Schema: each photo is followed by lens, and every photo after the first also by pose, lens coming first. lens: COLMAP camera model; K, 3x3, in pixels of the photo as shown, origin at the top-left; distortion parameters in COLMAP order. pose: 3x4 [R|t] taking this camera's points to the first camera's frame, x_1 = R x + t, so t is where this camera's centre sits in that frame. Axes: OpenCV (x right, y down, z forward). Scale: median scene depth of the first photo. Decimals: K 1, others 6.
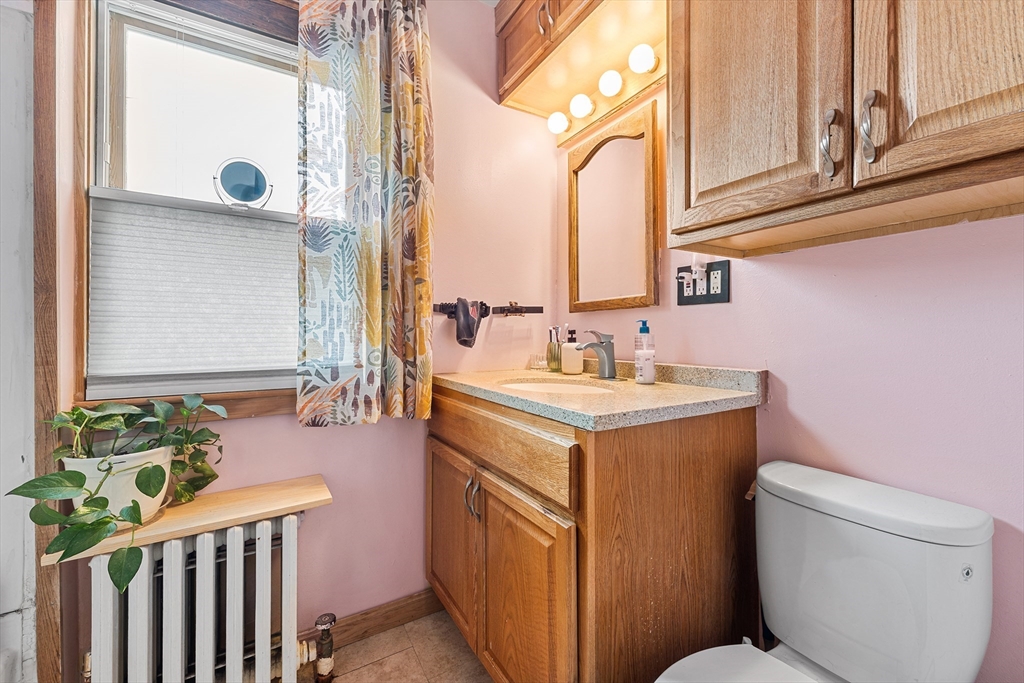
lens RADIAL K [[412.5, 0, 510.7], [0, 412.5, 334.5], [0, 0, 1]] dist [-0.000087, 0.000443]
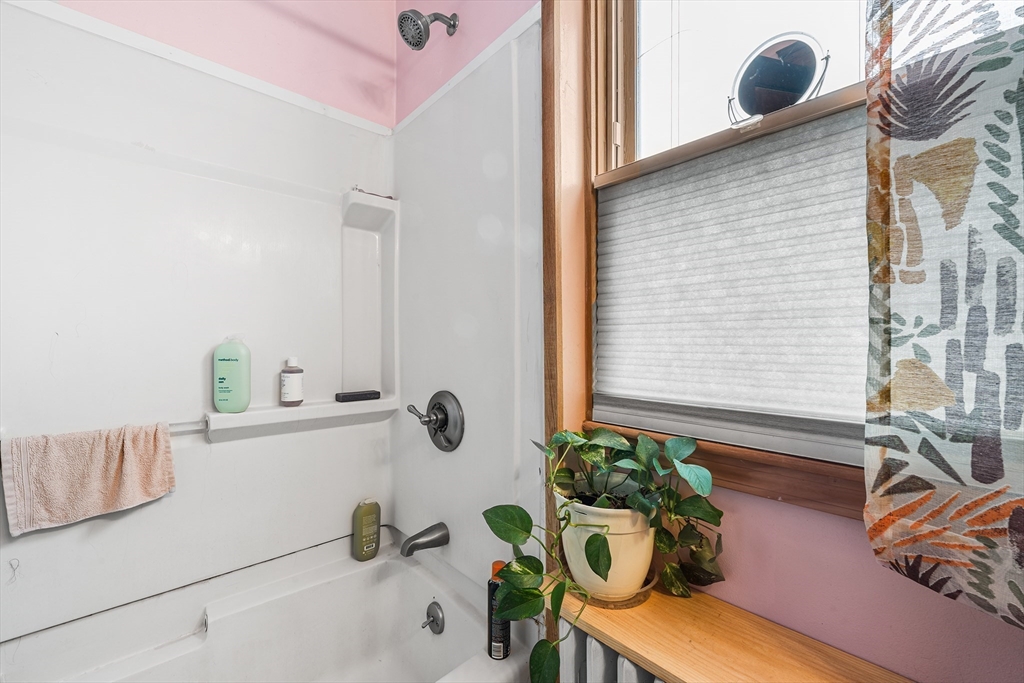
lens RADIAL K [[412.5, 0, 508.9], [0, 412.5, 342.0], [0, 0, 1]] dist [-0.000087, 0.000443]
pose [[0.200548, -0.000838, -0.979683, -0.165741], [-0.002204, 0.999997, -0.001307, -0.006402], [0.979681, 0.002422, 0.200546, 0.540685]]
